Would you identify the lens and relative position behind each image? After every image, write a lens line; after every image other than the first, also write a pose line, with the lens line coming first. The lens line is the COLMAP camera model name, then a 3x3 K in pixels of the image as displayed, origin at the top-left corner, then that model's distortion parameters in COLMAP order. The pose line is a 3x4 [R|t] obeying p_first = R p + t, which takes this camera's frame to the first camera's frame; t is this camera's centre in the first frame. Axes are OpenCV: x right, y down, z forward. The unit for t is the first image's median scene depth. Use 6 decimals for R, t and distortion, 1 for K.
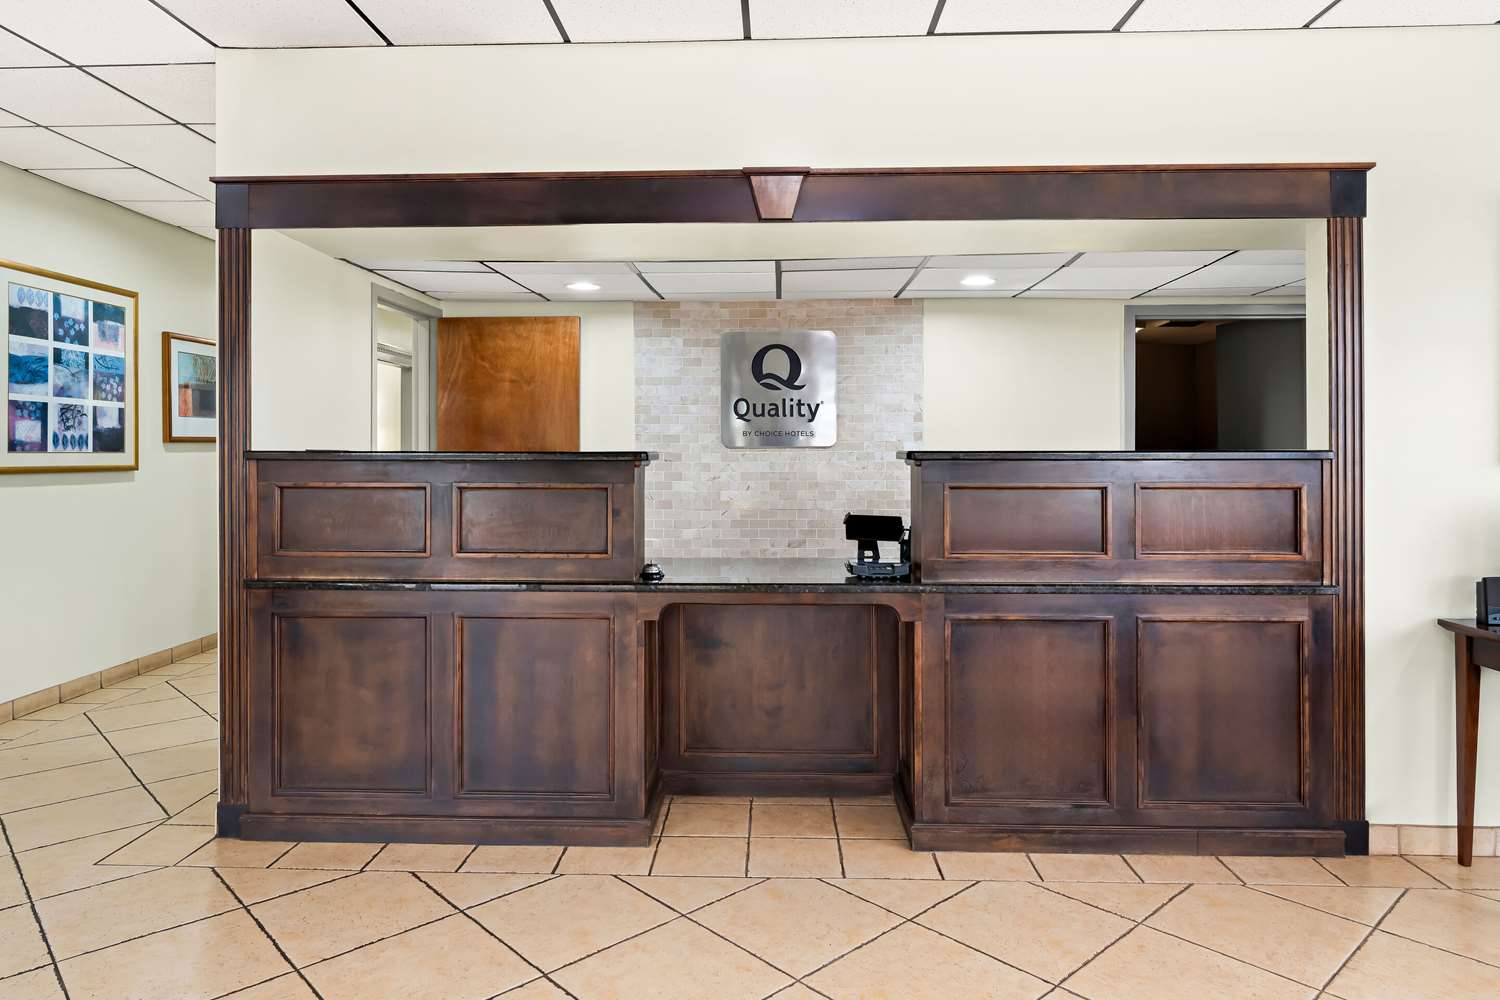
lens RADIAL K [[953.6, 0, 736.1], [0, 953.6, 449.9], [0, 0, 1]] dist [0.001438, -0.005965]
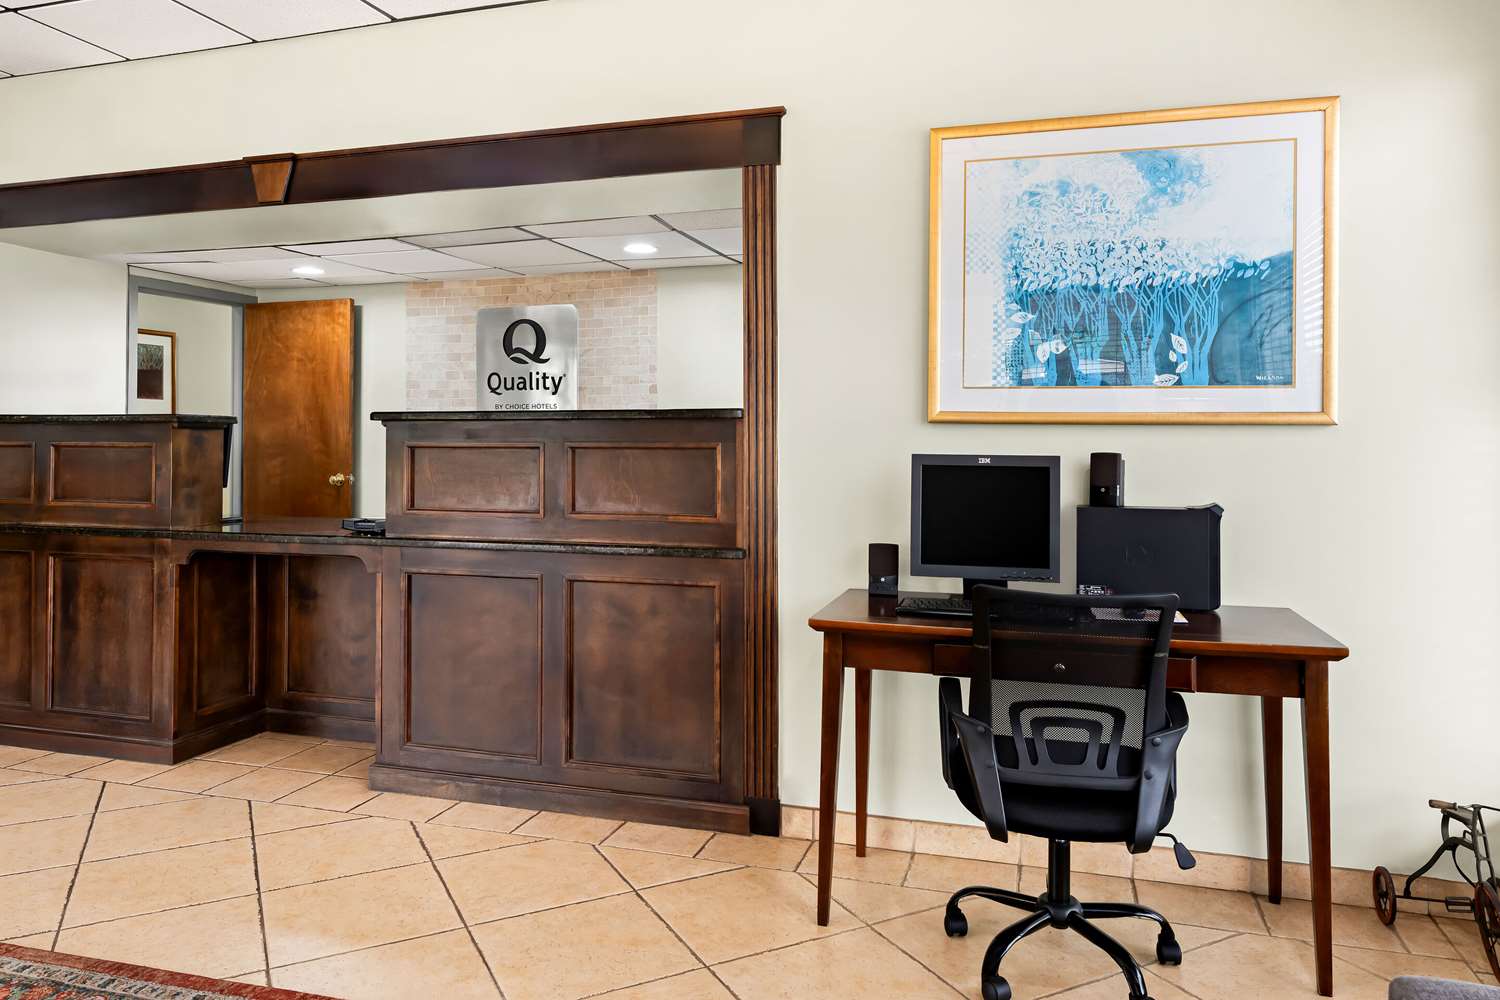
lens RADIAL K [[1020.7, 0, 745.4], [0, 1020.7, 431.3], [0, 0, 1]] dist [-0.002627, 0.000386]
pose [[0.966460, 0.000395, -0.256818, 0.781028], [-0.003677, 0.999918, -0.012301, 0.031215], [0.256792, 0.012833, 0.966381, 0.006536]]
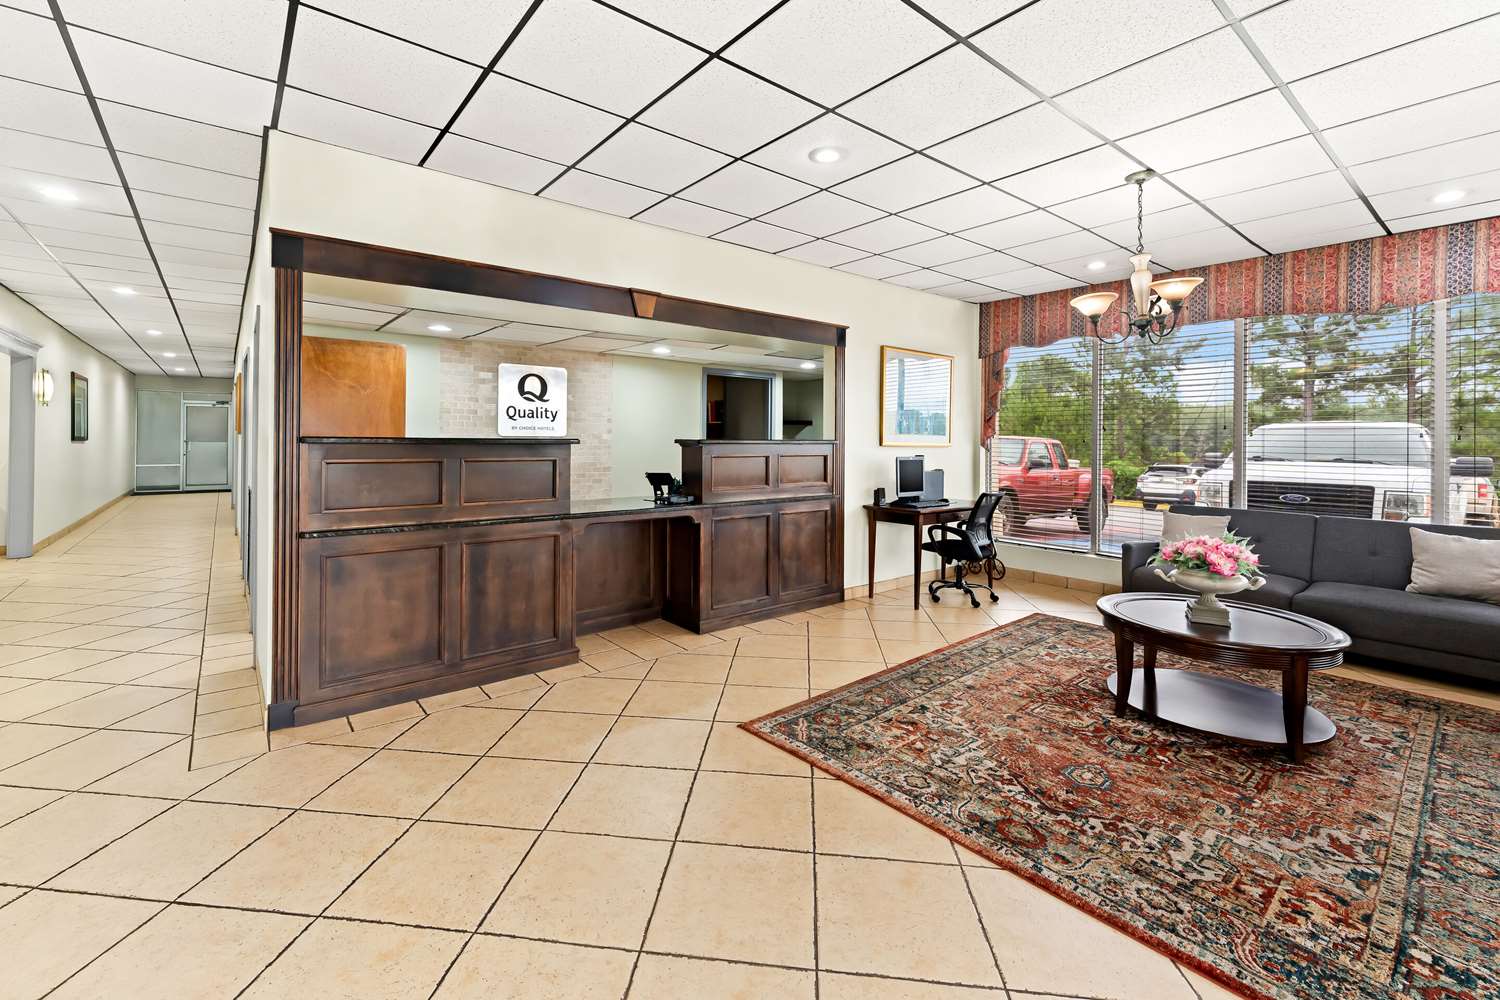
lens RADIAL K [[636.5, 0, 725.6], [0, 636.5, 436.8], [0, 0, 1]] dist [-0.003185, -0.000486]
pose [[0.758961, 0.008505, 0.651081, -0.589350], [-0.005421, 0.999963, -0.006743, 0.004367], [-0.651114, 0.001588, 0.758979, -0.062540]]
